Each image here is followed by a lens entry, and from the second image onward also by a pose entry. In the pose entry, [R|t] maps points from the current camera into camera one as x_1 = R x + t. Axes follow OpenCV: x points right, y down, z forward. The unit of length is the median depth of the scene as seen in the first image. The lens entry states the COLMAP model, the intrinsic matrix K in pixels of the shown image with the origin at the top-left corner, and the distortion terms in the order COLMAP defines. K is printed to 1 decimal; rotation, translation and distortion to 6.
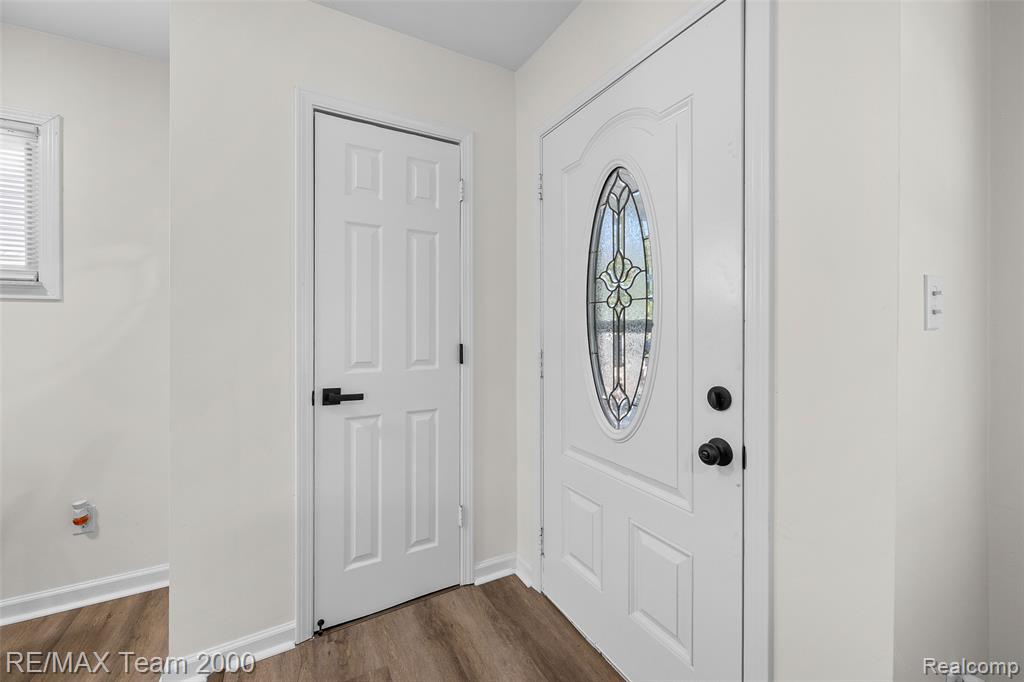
lens RADIAL K [[415.7, 0, 512.0], [0, 415.7, 328.4], [0, 0, 1]] dist [0.000409, 0.000036]
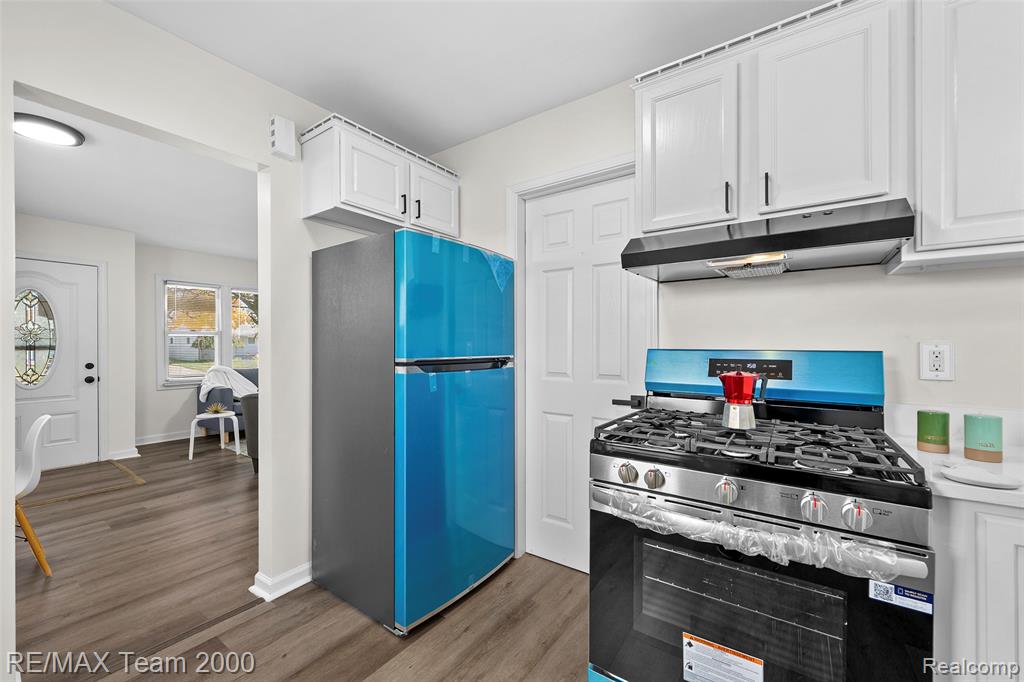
lens RADIAL K [[414.6, 0, 508.3], [0, 414.6, 342.7], [0, 0, 1]] dist [0.000879, 0.000179]
pose [[-0.431621, 0.011020, 0.901988, -2.935497], [0.012257, 0.999905, -0.006351, 0.013917], [-0.901972, 0.008315, -0.431715, -0.541492]]
